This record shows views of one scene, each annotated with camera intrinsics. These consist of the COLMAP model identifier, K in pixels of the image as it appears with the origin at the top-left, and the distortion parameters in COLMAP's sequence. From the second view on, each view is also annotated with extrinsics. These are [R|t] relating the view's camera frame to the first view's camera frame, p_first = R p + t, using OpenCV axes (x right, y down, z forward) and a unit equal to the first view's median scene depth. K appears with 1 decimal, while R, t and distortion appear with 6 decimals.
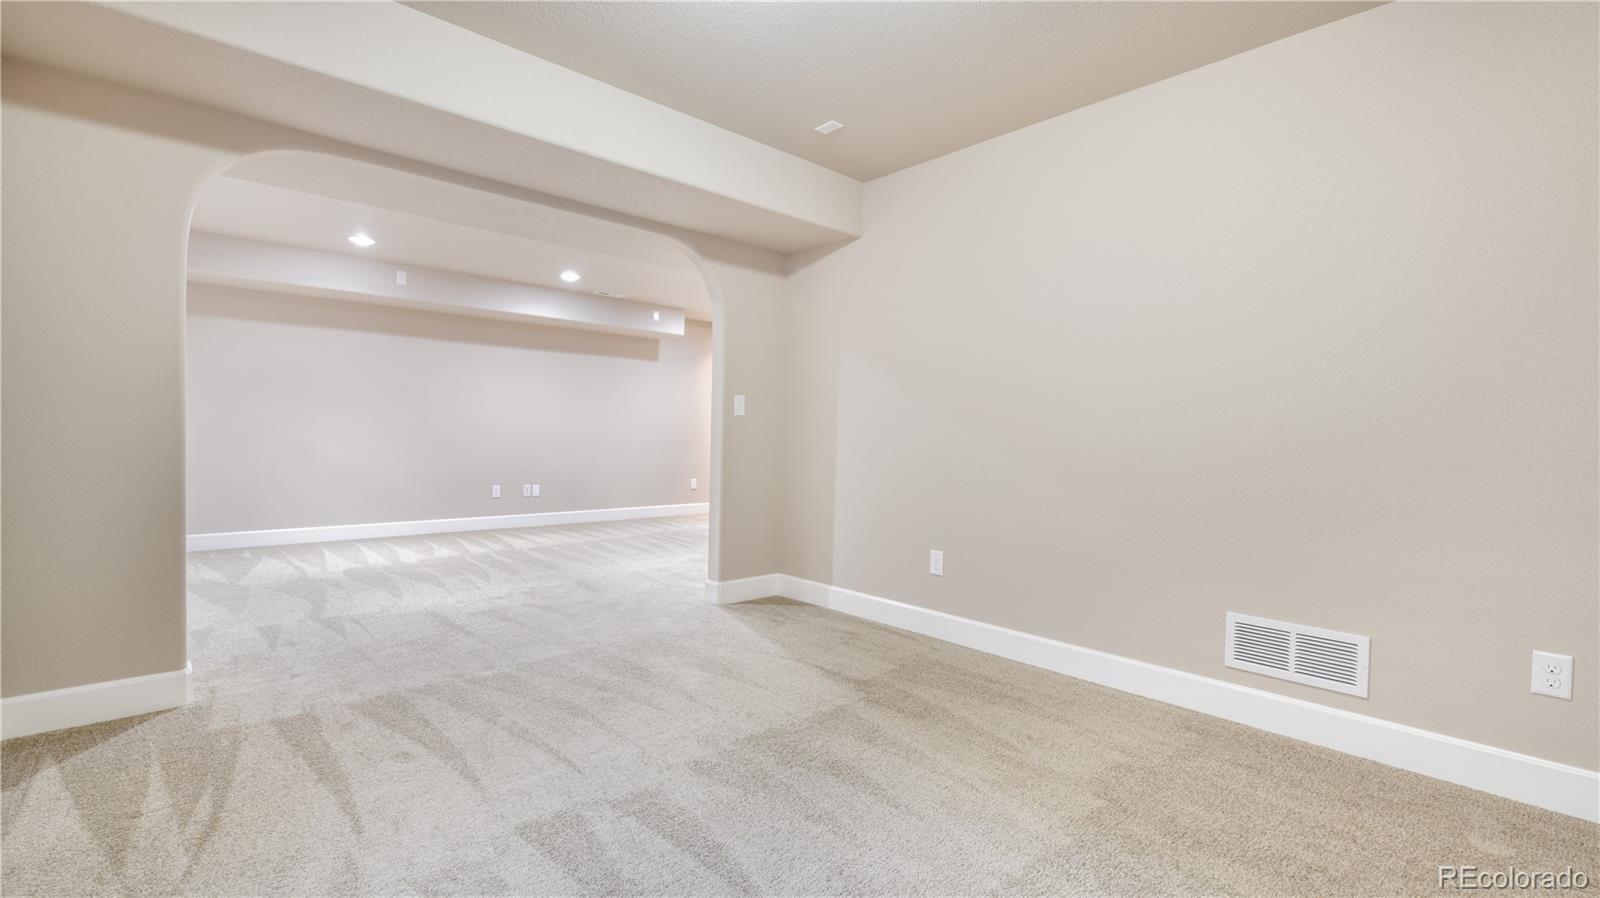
lens RADIAL K [[686.8, 0, 800.0], [0, 686.8, 449.0], [0, 0, 1]] dist [-0.000497, -0.000289]
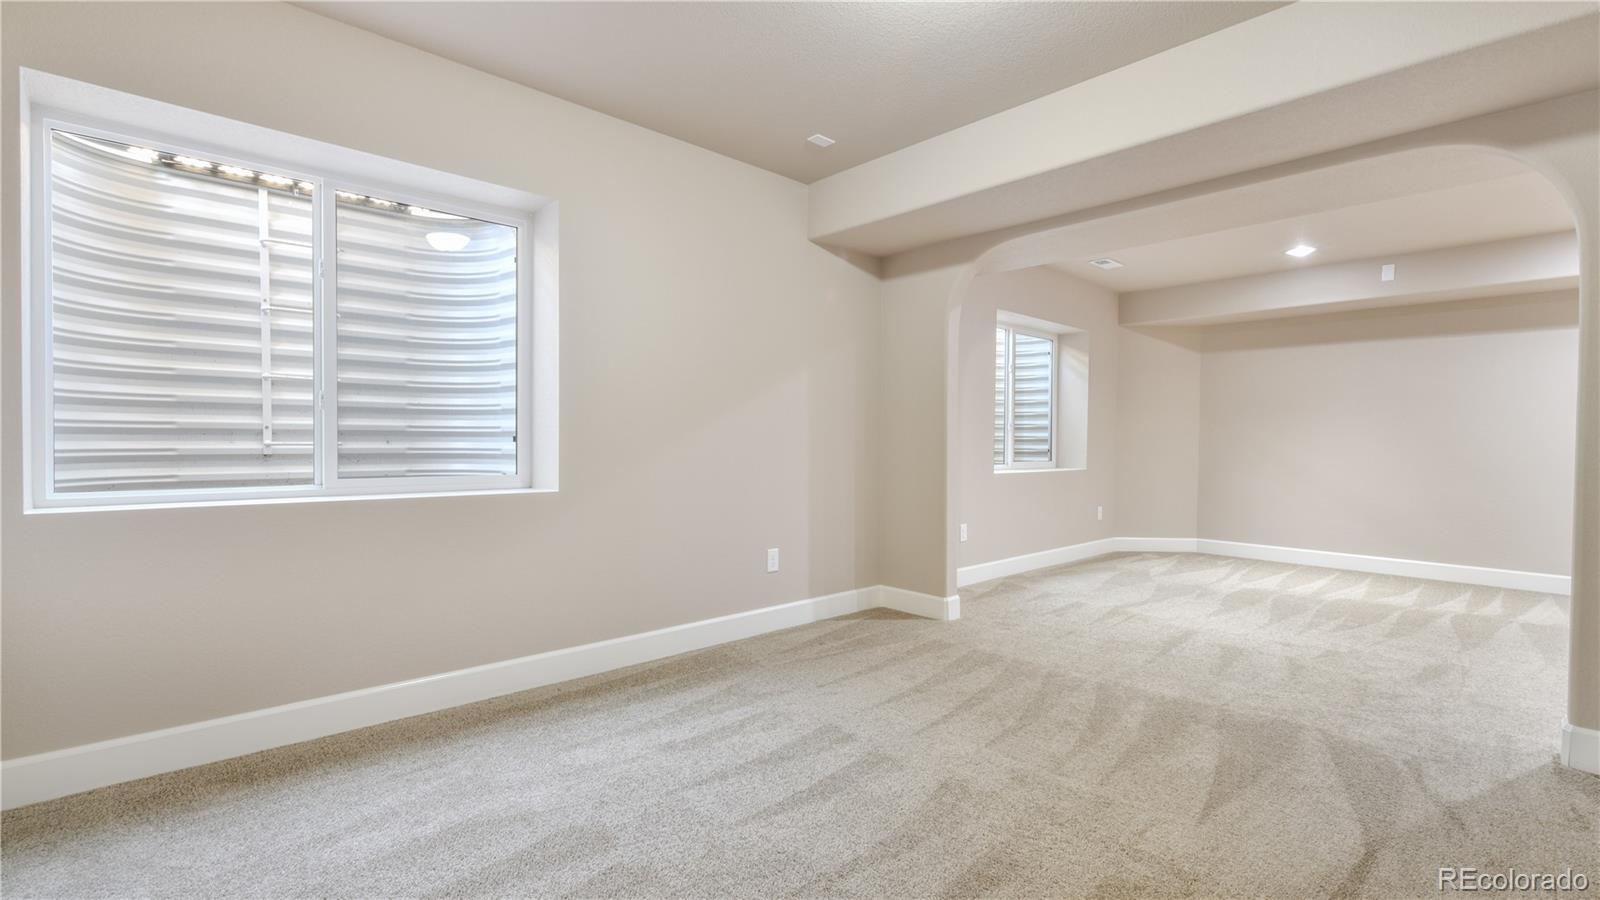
lens RADIAL K [[720.7, 0, 800.0], [0, 720.7, 450.0], [0, 0, 1]] dist [0.002171, 0.000323]
pose [[-0.008840, -0.009446, -0.999916, 0.659155], [-0.029277, 0.999529, -0.009184, 0.003658], [0.999532, 0.029194, -0.009112, 0.572205]]
